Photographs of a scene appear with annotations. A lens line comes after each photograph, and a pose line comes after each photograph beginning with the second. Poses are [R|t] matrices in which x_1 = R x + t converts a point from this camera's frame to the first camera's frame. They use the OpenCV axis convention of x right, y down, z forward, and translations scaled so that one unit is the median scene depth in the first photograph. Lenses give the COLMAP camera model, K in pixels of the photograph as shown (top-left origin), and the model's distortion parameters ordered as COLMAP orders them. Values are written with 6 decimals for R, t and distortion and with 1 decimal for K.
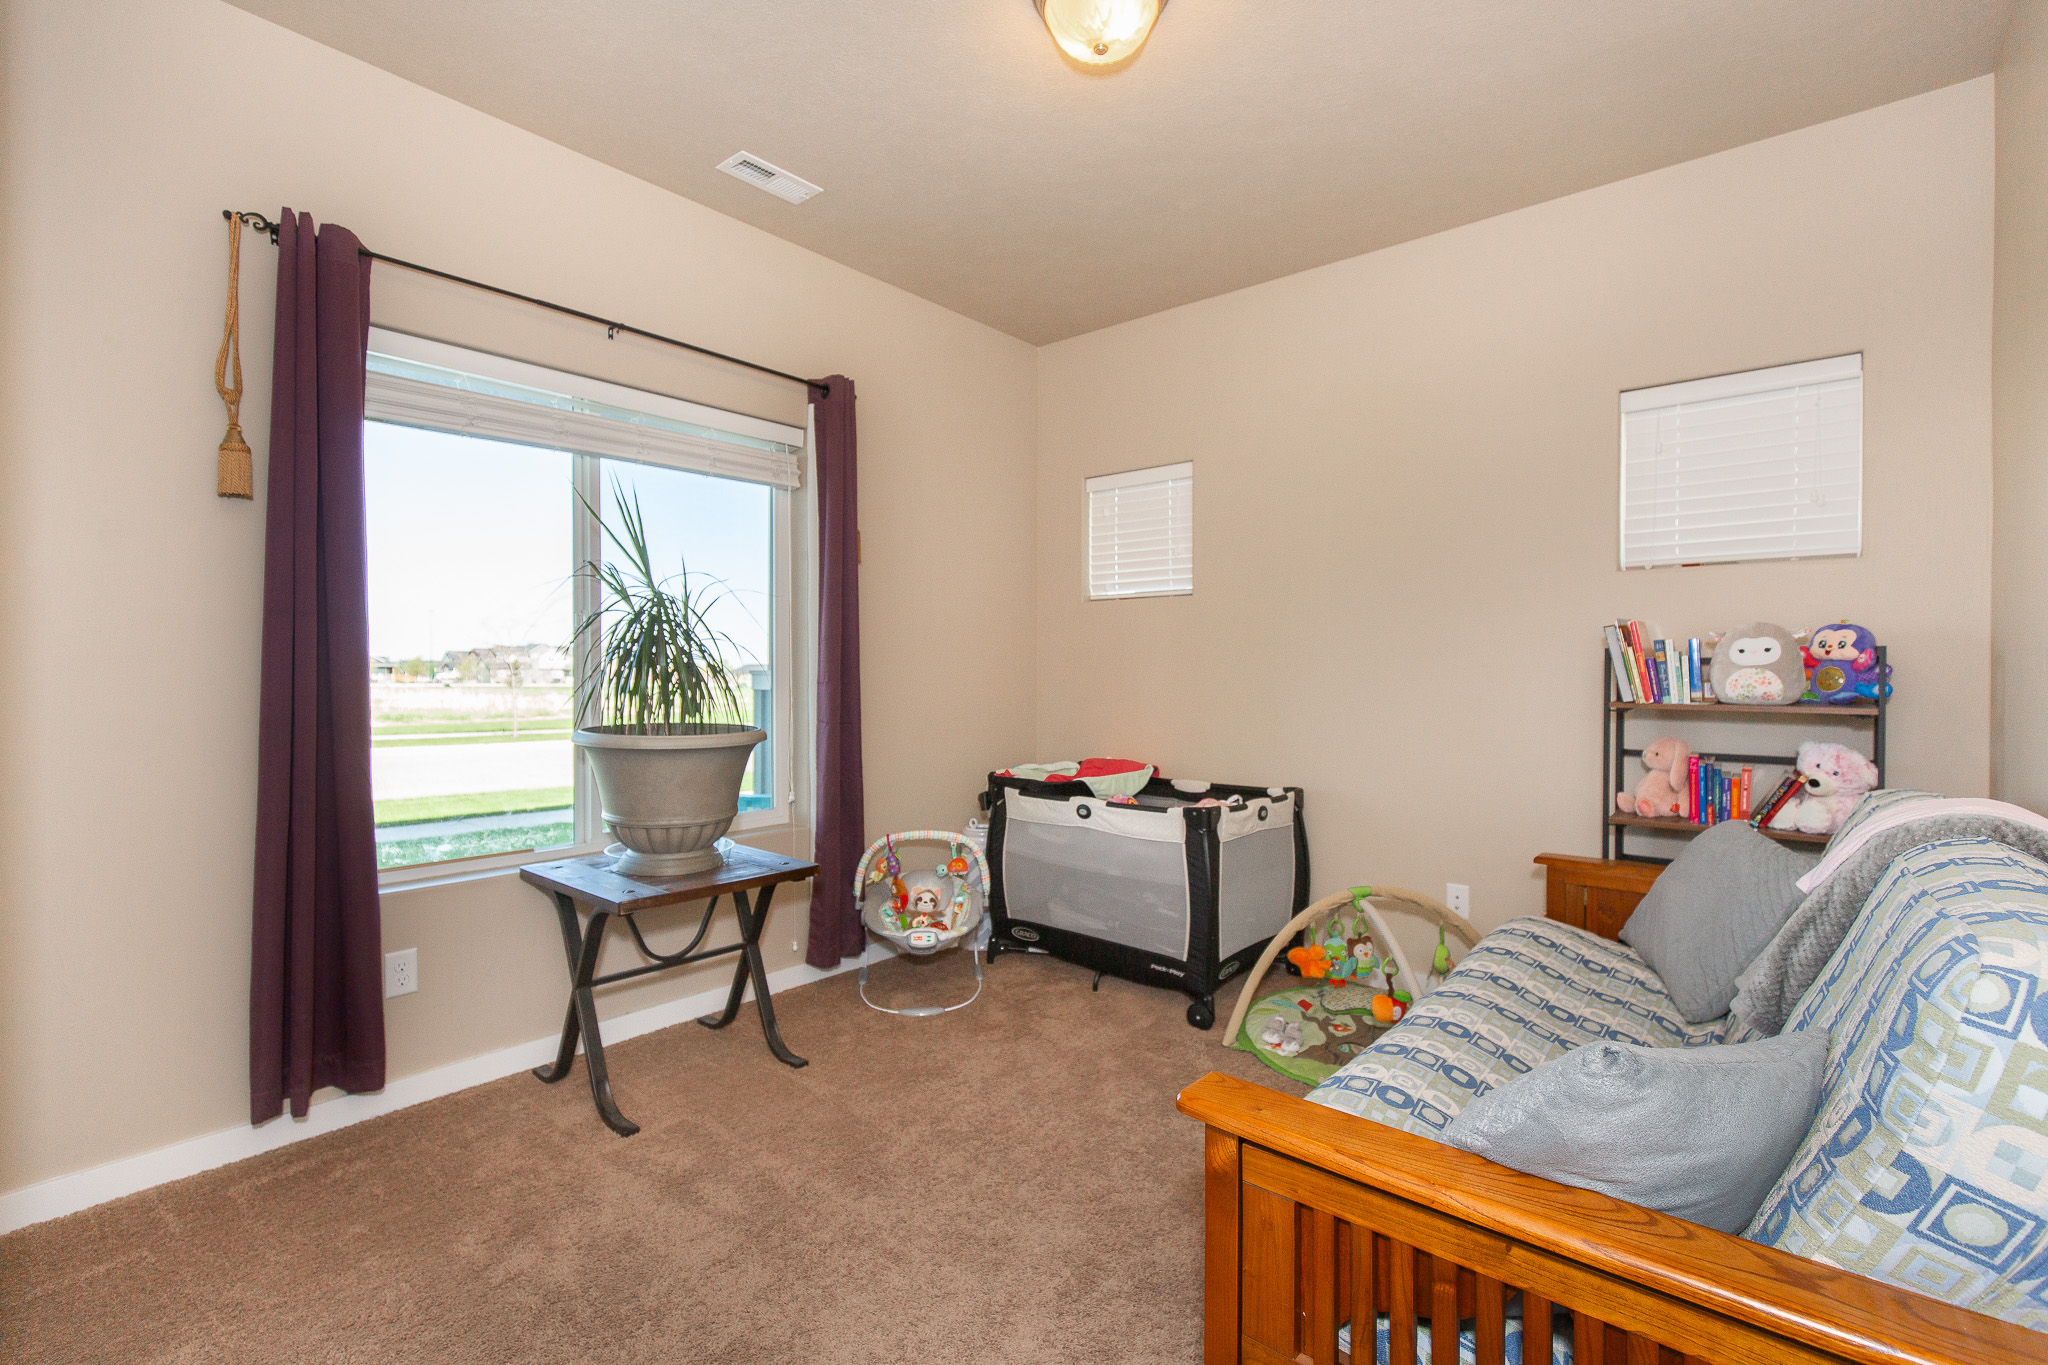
lens RADIAL K [[914.0, 0, 1041.0], [0, 914.0, 680.1], [0, 0, 1]] dist [0.002790, 0.000296]
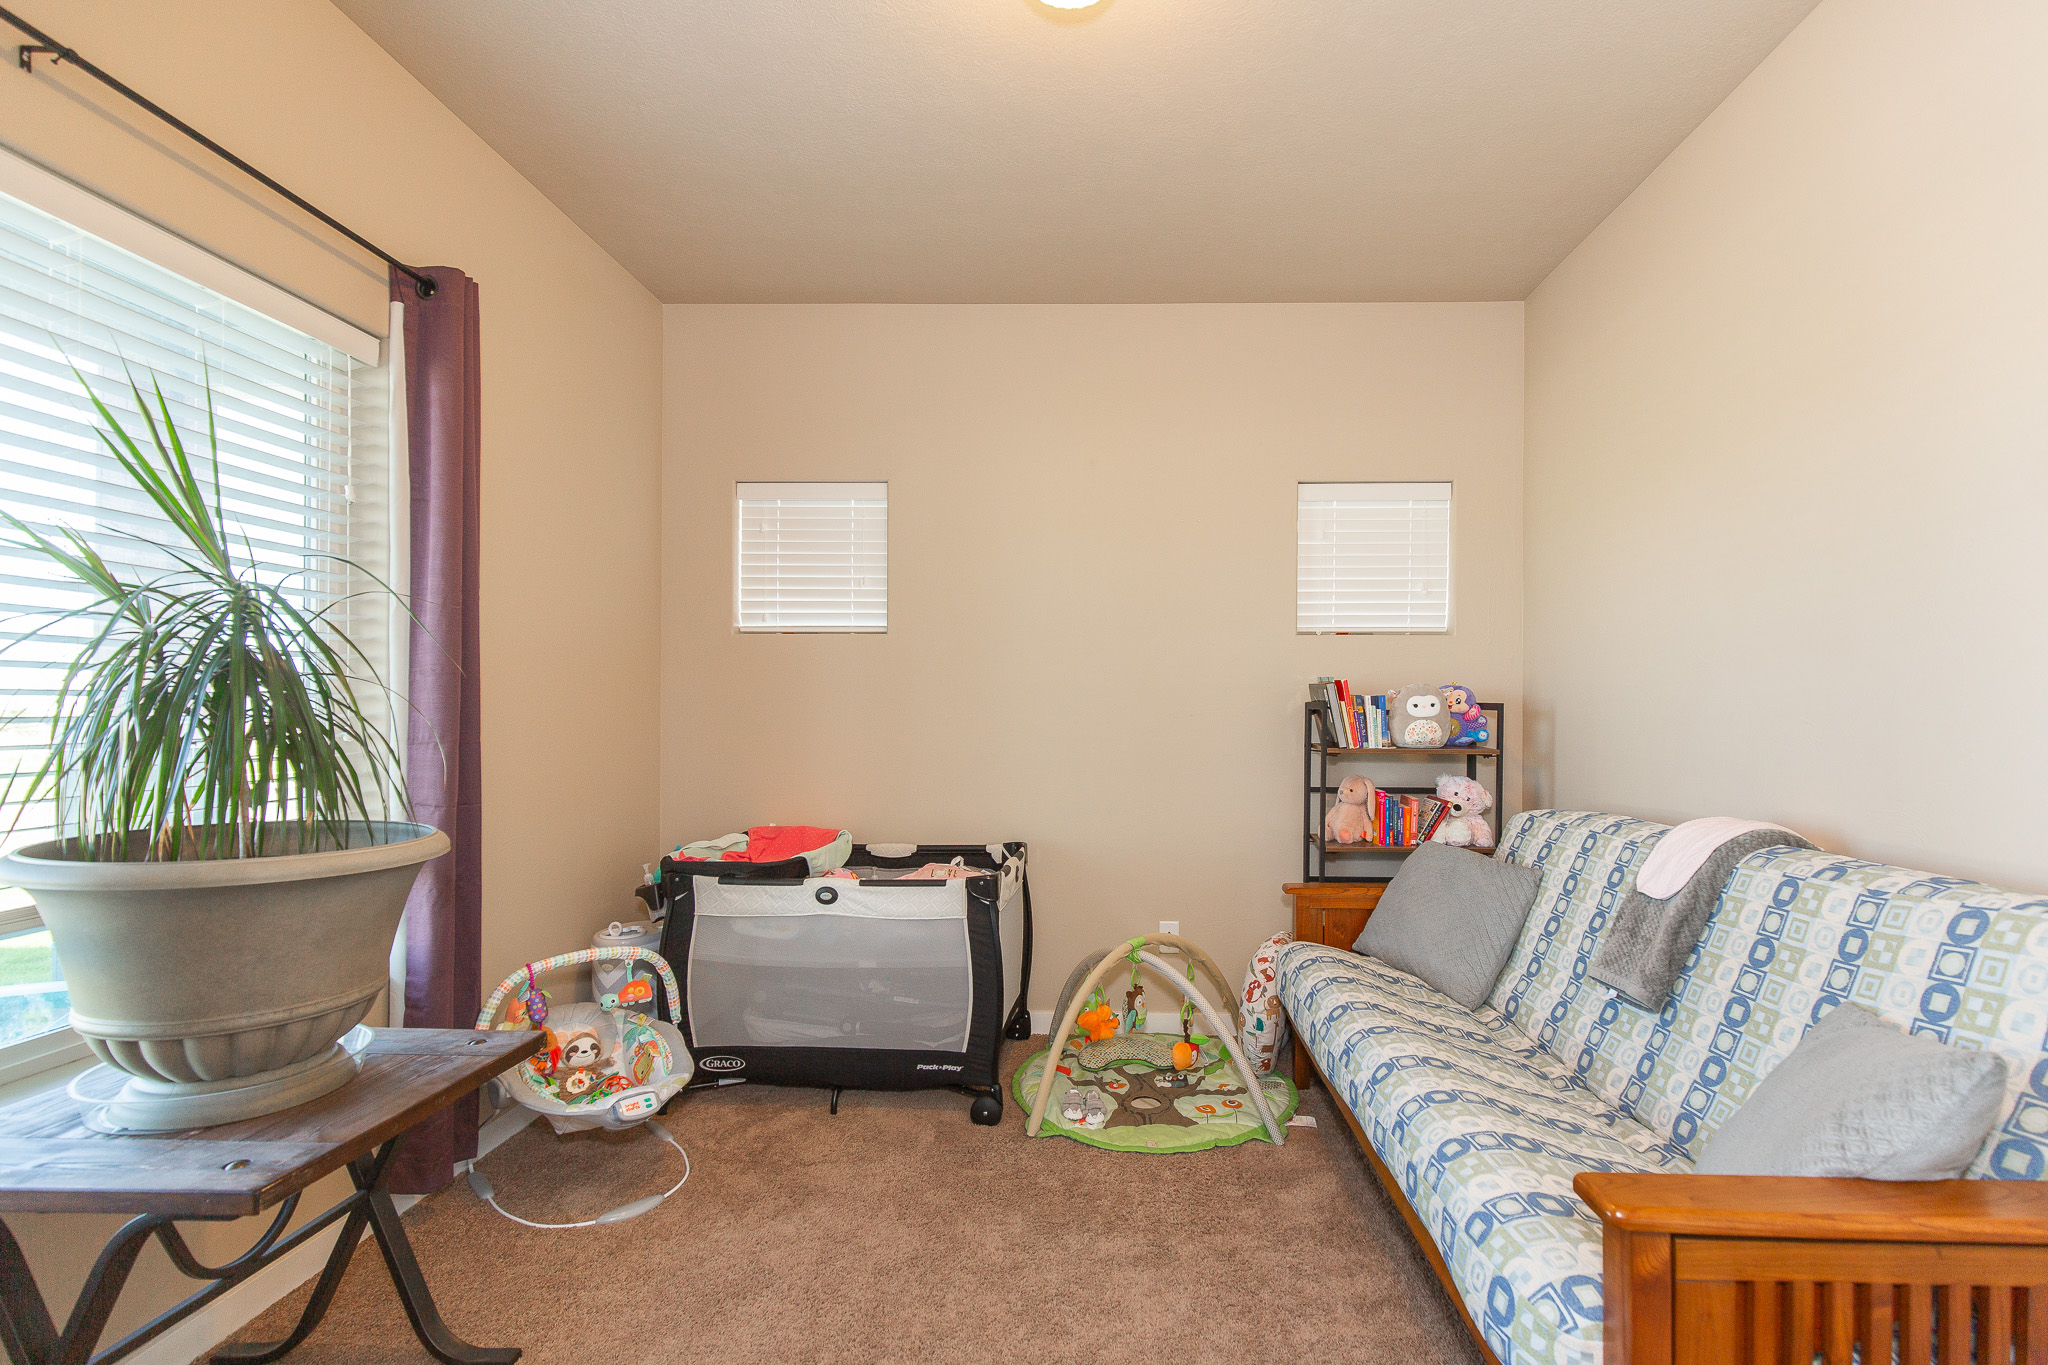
lens RADIAL K [[940.1, 0, 1023.9], [0, 940.1, 708.0], [0, 0, 1]] dist [0.005053, 0.001064]
pose [[0.782795, 0.000992, 0.622278, -0.360665], [0.004770, 0.999960, -0.007595, -0.016489], [-0.622261, 0.008914, 0.782759, 0.254061]]
